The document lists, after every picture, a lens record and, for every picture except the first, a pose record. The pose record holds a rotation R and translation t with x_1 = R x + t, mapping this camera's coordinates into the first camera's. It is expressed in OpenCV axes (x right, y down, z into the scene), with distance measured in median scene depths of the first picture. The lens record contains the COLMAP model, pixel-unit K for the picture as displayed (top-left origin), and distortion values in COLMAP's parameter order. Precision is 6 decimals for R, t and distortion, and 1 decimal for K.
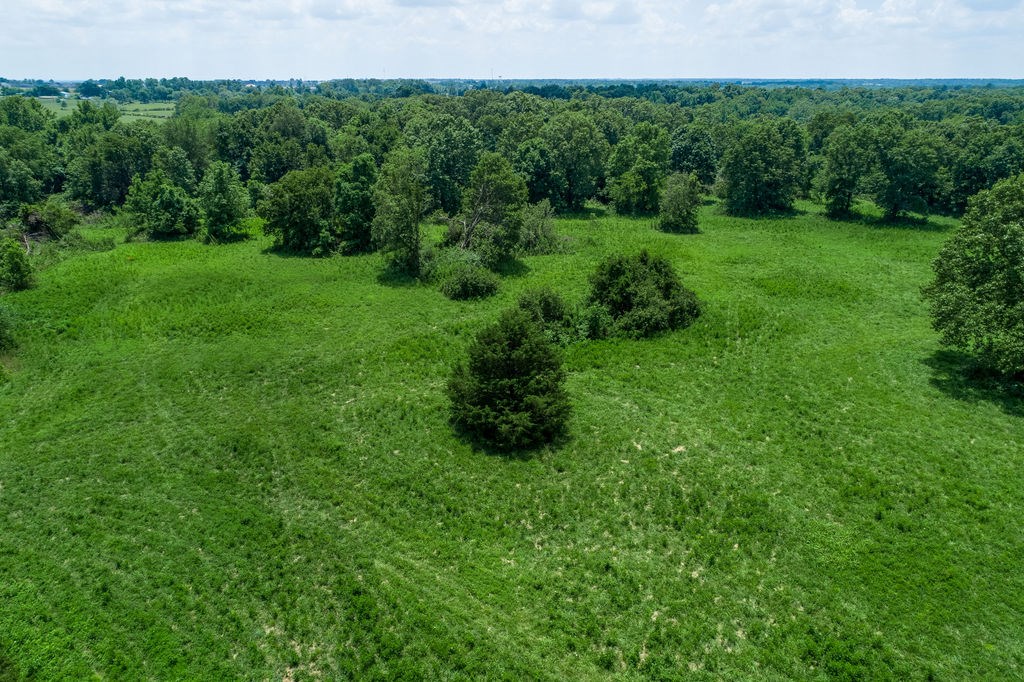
lens RADIAL K [[695.1, 0, 515.2], [0, 695.1, 337.6], [0, 0, 1]] dist [-0.005590, 0.009233]
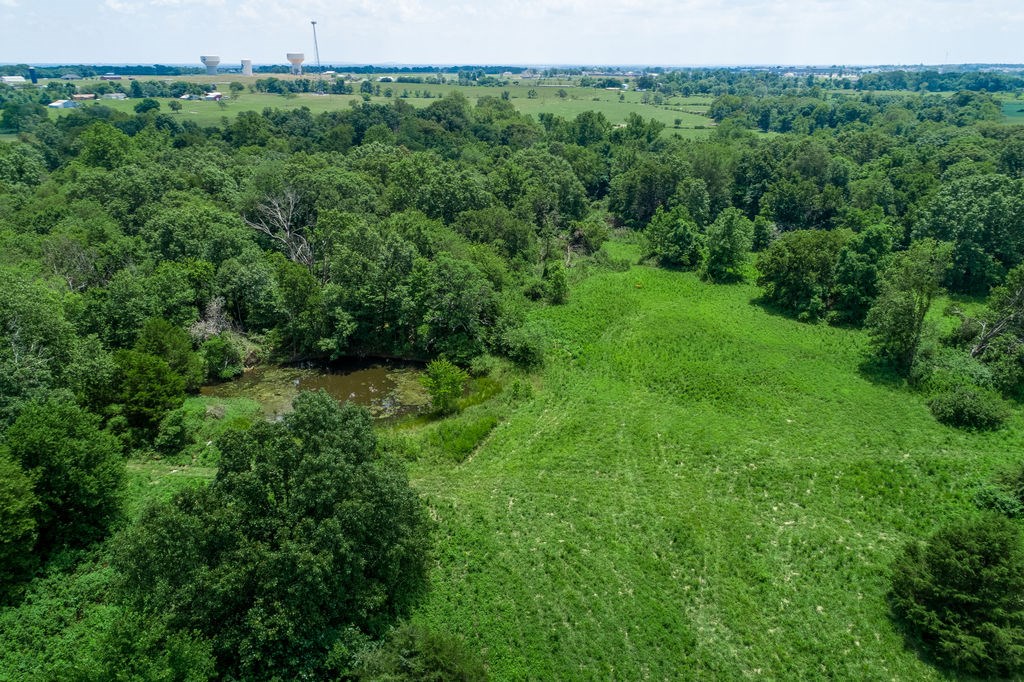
lens RADIAL K [[695.1, 0, 515.2], [0, 695.1, 337.6], [0, 0, 1]] dist [-0.005590, 0.009233]
pose [[0.767131, 0.233721, -0.597398, -0.000153], [-0.222073, 0.970440, 0.094498, -0.095388], [0.601825, 0.060173, 0.796358, -0.039671]]
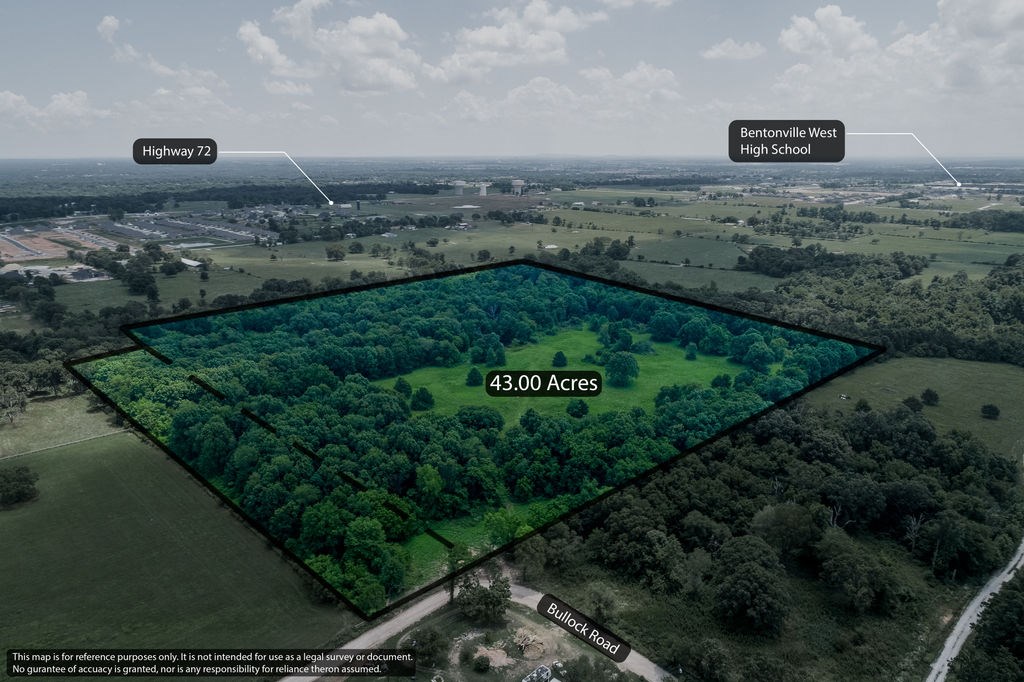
lens RADIAL K [[695.1, 0, 515.2], [0, 695.1, 337.6], [0, 0, 1]] dist [-0.005590, 0.009233]
pose [[0.545579, 0.210059, -0.811307, 2.950147], [-0.289946, 0.955605, 0.052440, -0.213666], [0.786305, 0.206624, 0.582264, -1.981110]]
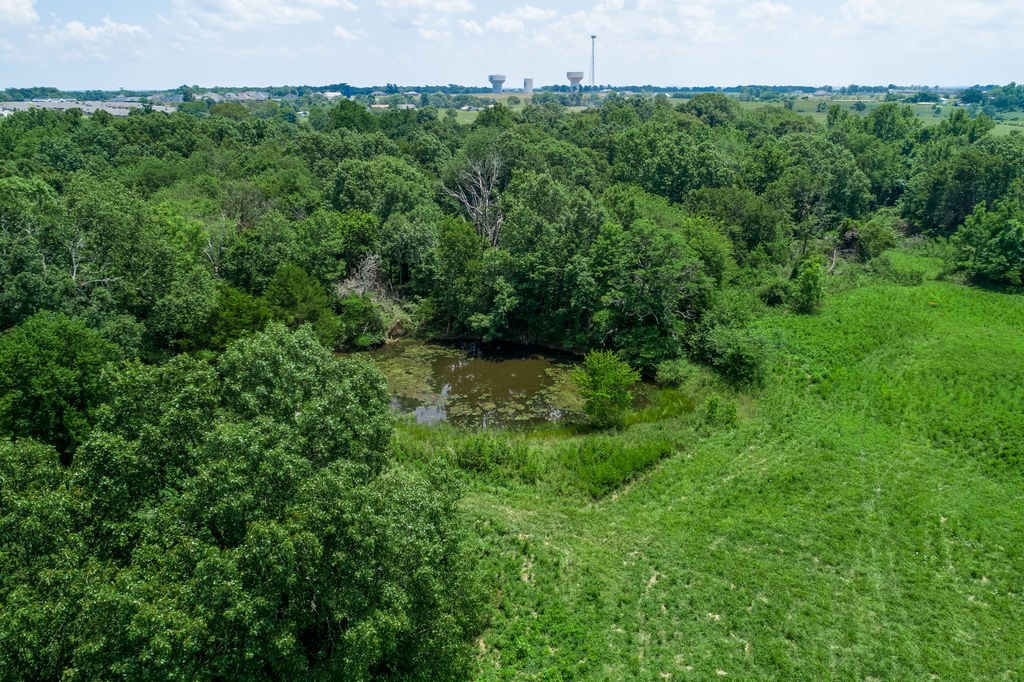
lens RADIAL K [[712.3, 0, 512.0], [0, 712.3, 341.0], [0, 0, 1]] dist [-0.000356, 0.006457]
pose [[0.479609, 0.289821, -0.828238, -0.085053], [-0.299472, 0.941272, 0.155959, -0.056032], [0.824798, 0.173235, 0.538236, 0.149378]]
